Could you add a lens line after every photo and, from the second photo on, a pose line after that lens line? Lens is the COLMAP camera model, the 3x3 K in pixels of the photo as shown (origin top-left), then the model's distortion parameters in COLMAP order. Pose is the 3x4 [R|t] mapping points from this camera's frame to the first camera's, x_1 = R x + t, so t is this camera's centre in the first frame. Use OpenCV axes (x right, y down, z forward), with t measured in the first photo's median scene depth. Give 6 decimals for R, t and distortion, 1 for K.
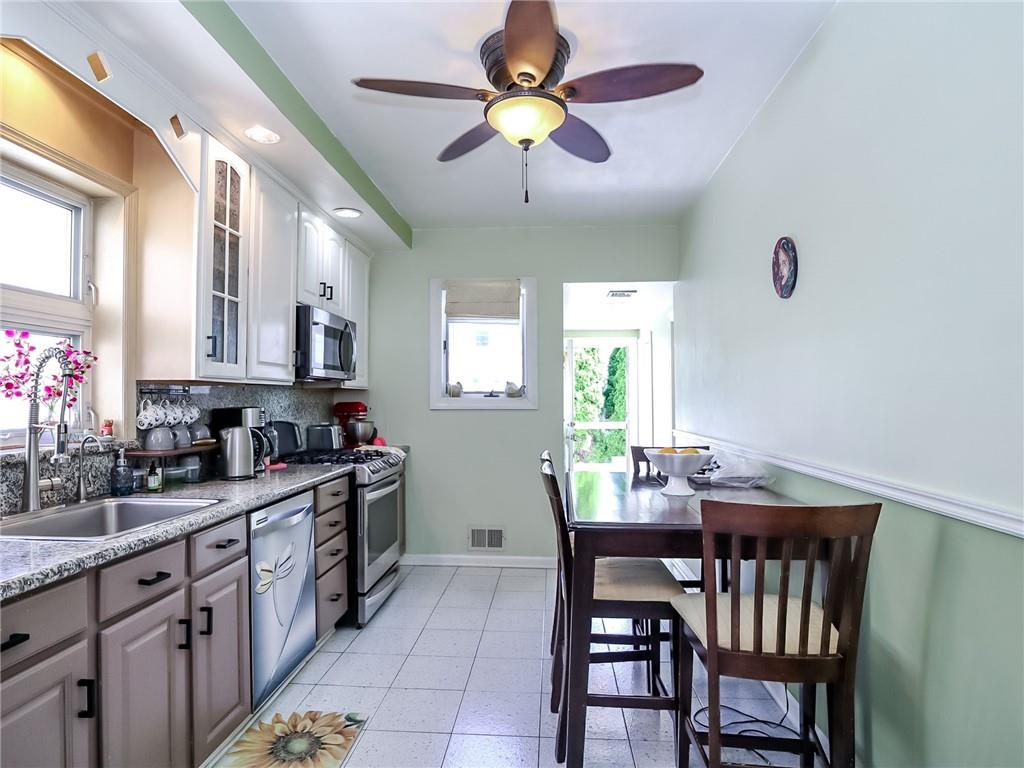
lens RADIAL K [[578.4, 0, 512.9], [0, 578.4, 390.5], [0, 0, 1]] dist [-0.022860, -0.000900]
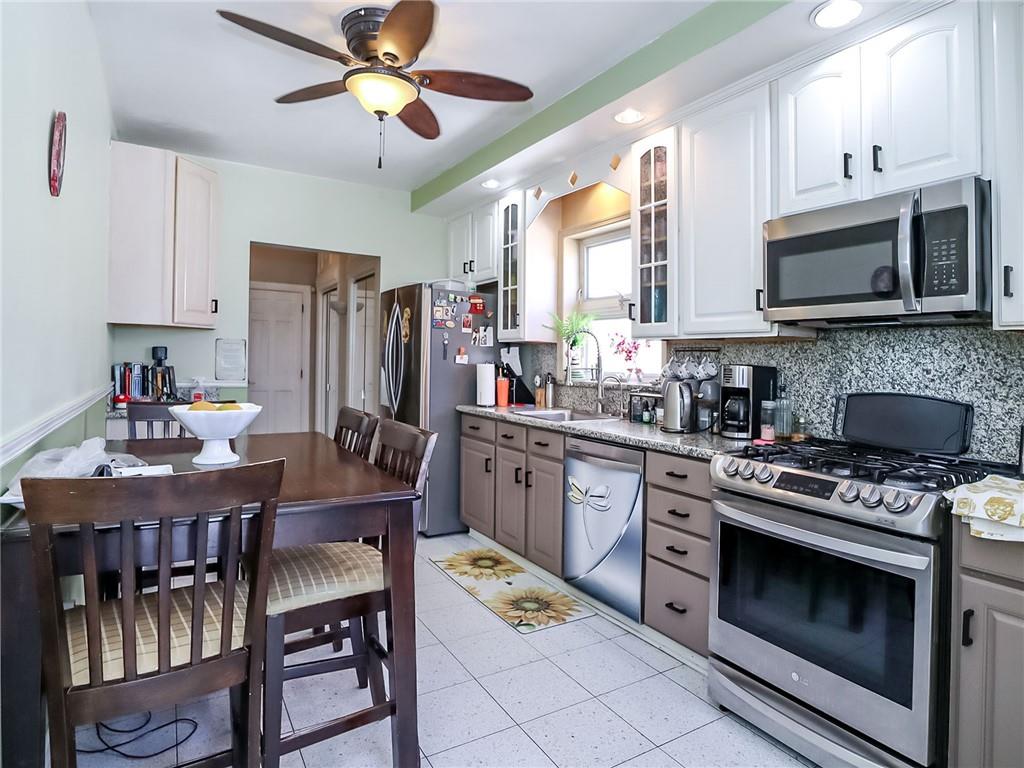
lens RADIAL K [[578.4, 0, 514.4], [0, 578.4, 381.6], [0, 0, 1]] dist [-0.022860, -0.000900]
pose [[-0.828995, 0.002311, -0.559251, 0.394613], [-0.012395, 0.999670, 0.022504, 0.049176], [0.559118, 0.025587, -0.828693, 1.938315]]
